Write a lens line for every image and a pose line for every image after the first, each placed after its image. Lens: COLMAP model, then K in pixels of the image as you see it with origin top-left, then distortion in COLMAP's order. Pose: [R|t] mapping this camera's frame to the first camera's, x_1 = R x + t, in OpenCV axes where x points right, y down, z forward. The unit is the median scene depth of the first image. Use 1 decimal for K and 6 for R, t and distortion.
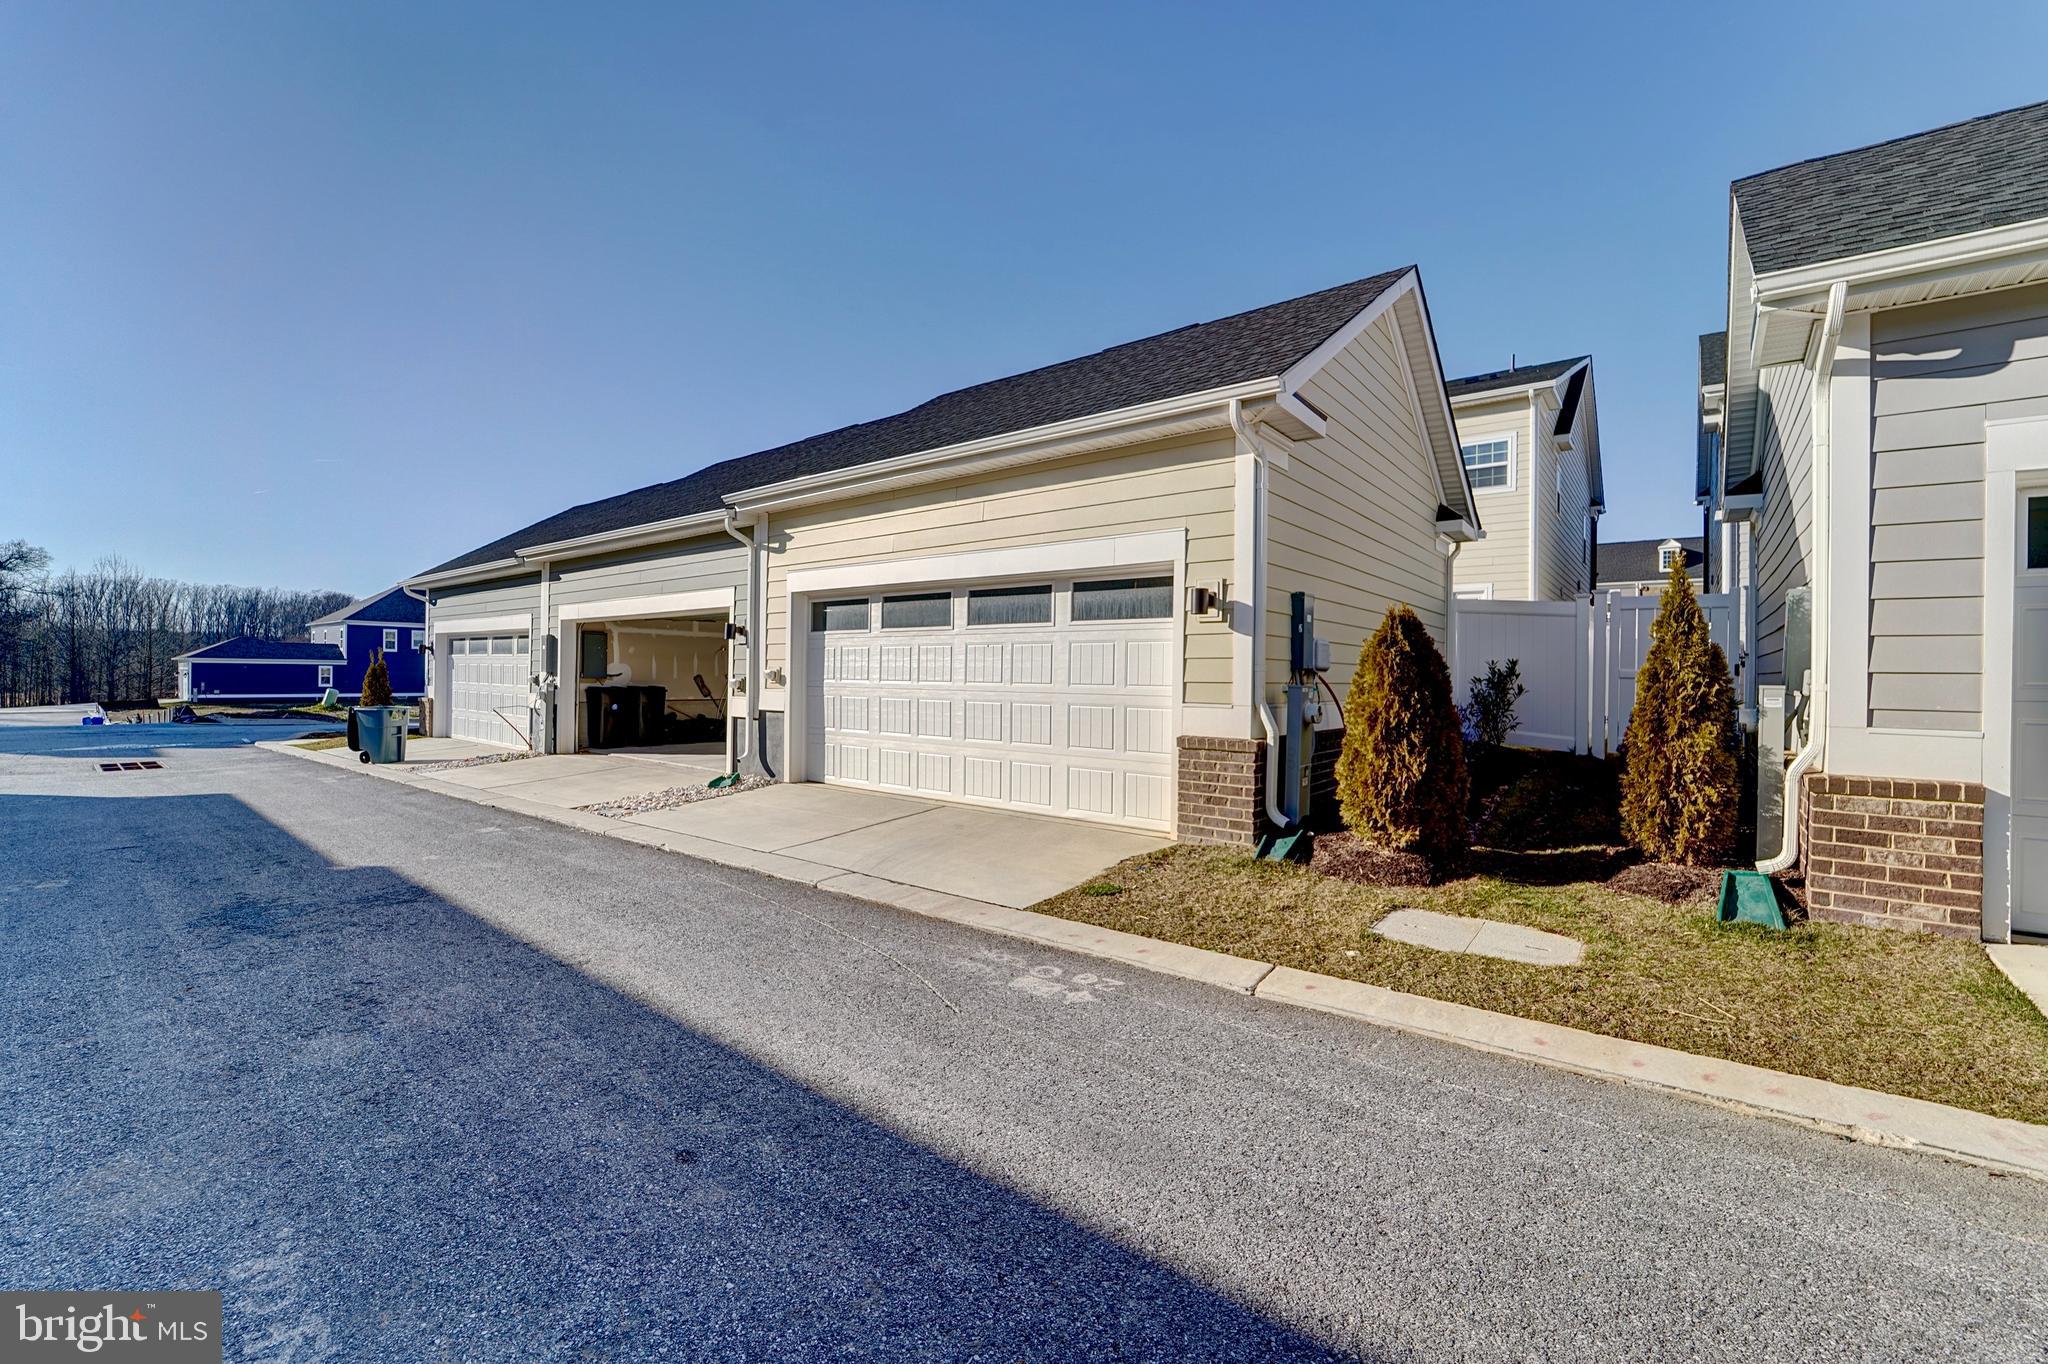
lens RADIAL K [[830.9, 0, 1032.2], [0, 830.9, 679.9], [0, 0, 1]] dist [-0.028593, 0.003384]
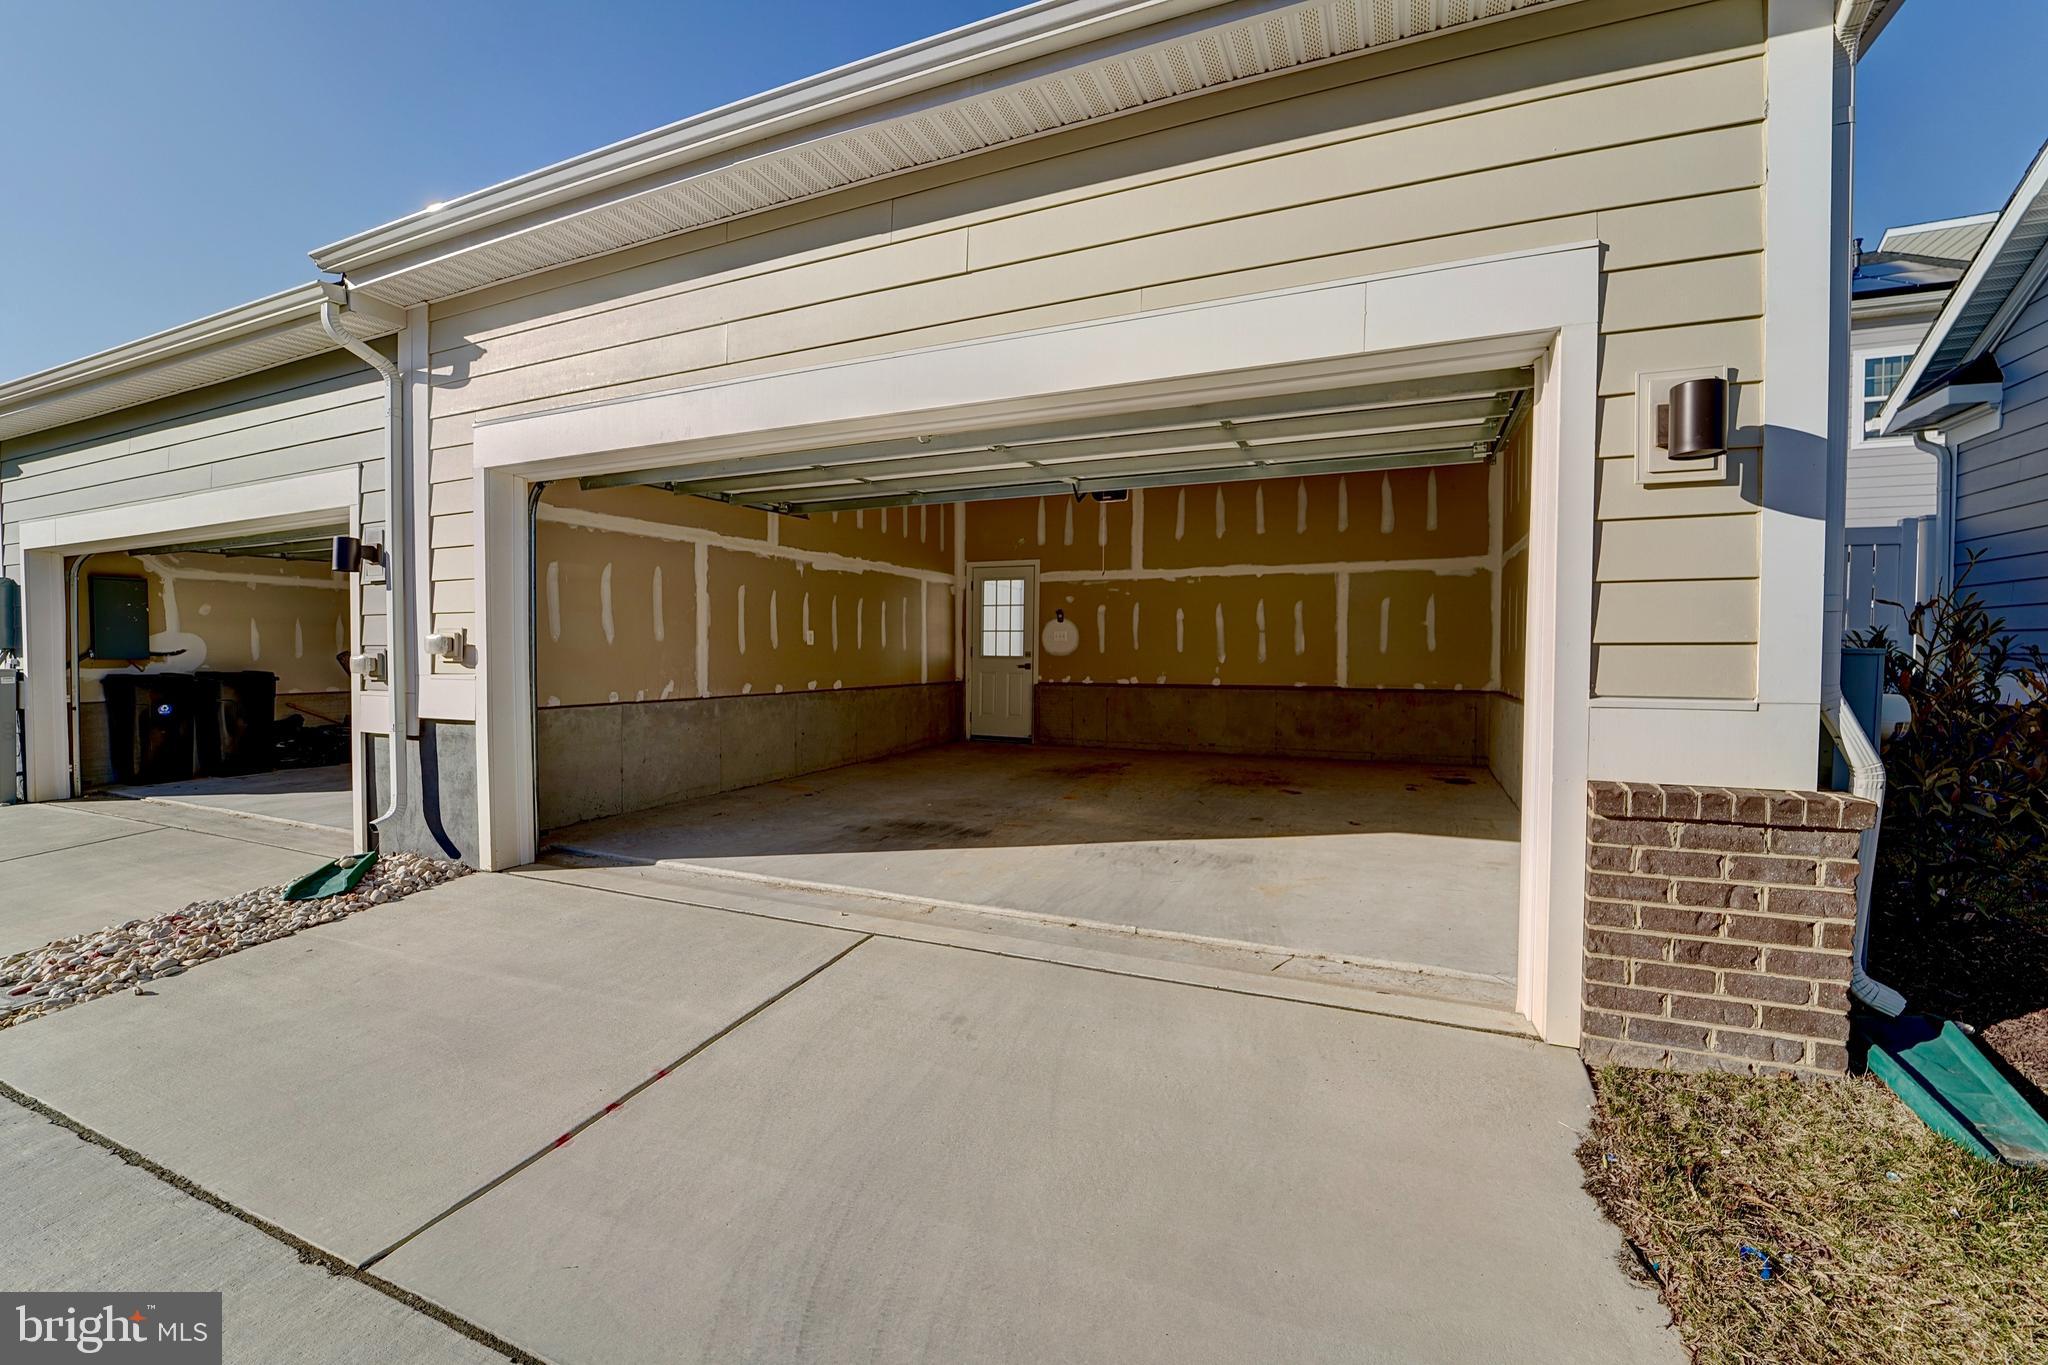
lens RADIAL K [[830.9, 0, 1032.2], [0, 830.9, 680.4], [0, 0, 1]] dist [-0.028593, 0.003384]
pose [[0.965672, -0.019372, 0.259039, -0.109975], [0.011422, 0.999417, 0.032161, 0.002898], [-0.259512, -0.028098, 0.965331, 0.454442]]
